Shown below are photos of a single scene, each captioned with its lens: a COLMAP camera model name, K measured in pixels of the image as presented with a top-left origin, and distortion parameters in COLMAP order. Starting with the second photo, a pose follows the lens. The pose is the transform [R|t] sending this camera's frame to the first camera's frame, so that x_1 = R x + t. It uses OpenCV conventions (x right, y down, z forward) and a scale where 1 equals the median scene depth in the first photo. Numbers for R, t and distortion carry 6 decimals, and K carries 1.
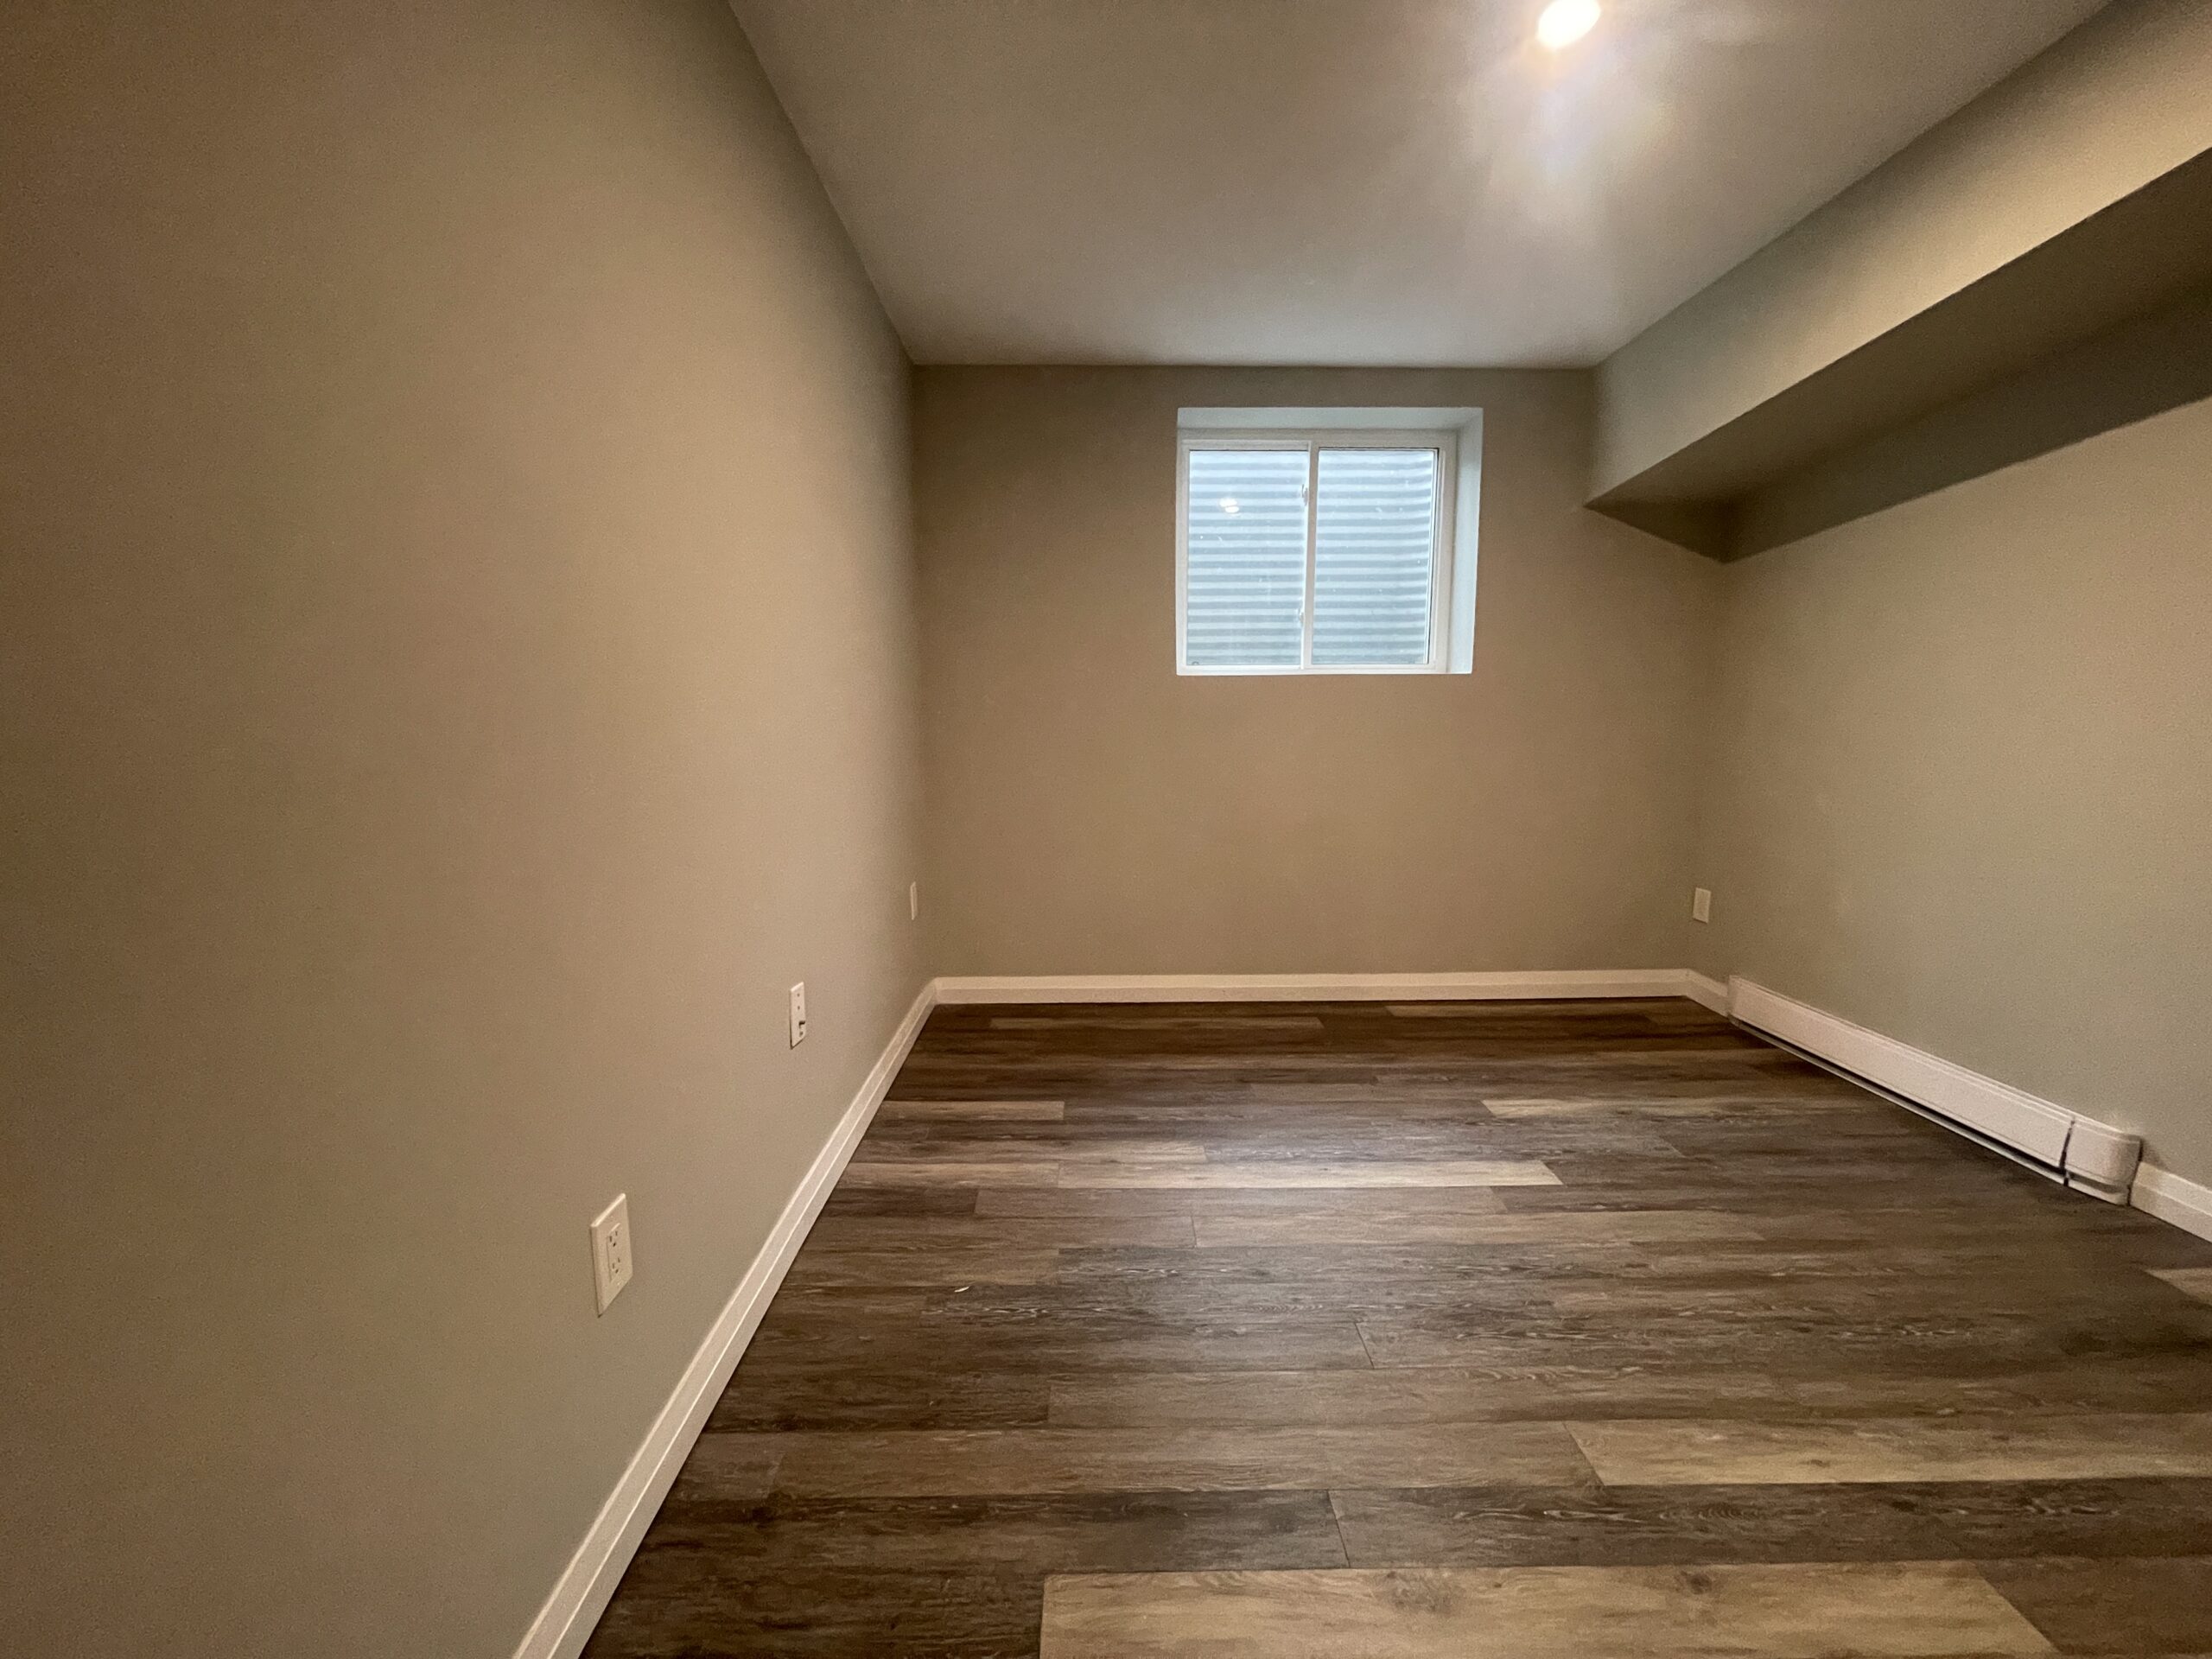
lens RADIAL K [[870.8, 0, 1109.3], [0, 870.8, 837.7], [0, 0, 1]] dist [-0.002363, 0.000417]
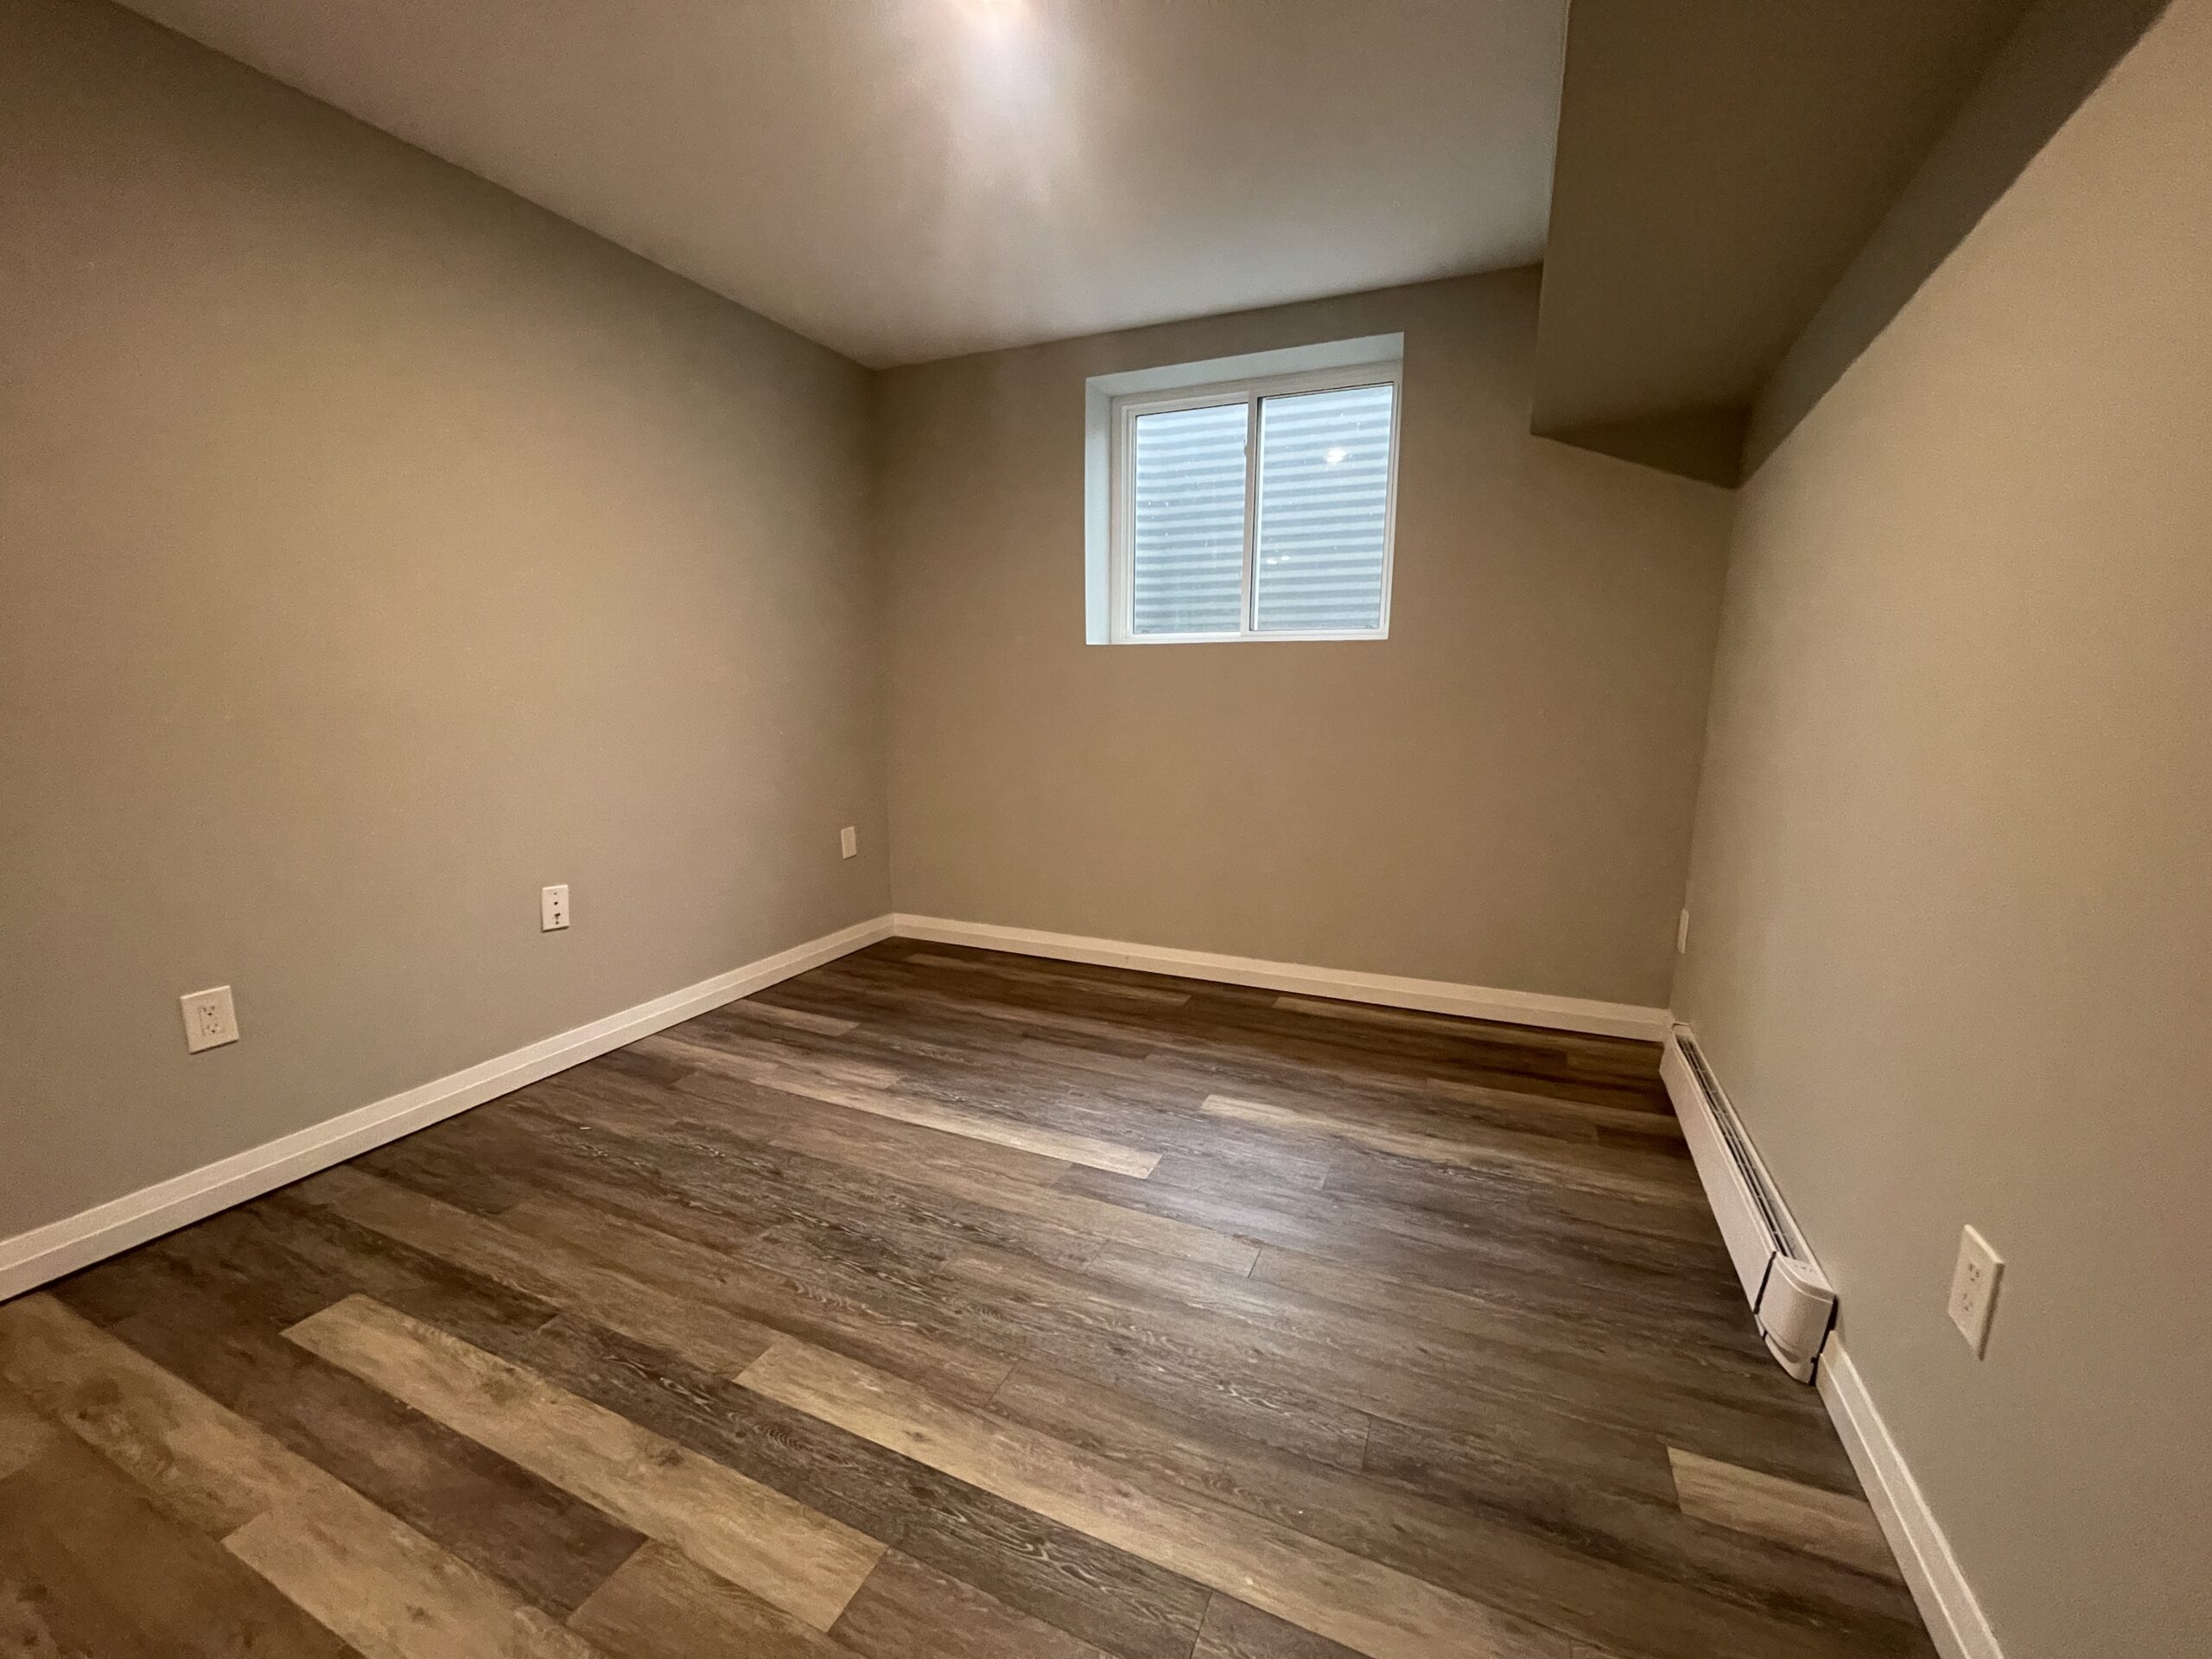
lens RADIAL K [[874.1, 0, 1106.0], [0, 874.1, 829.5], [0, 0, 1]] dist [0.002371, 0.000200]
pose [[0.911361, 0.074458, -0.404817, 0.650026], [-0.063038, 0.997148, 0.041487, -0.017501], [0.406752, -0.012291, 0.913456, 0.081995]]
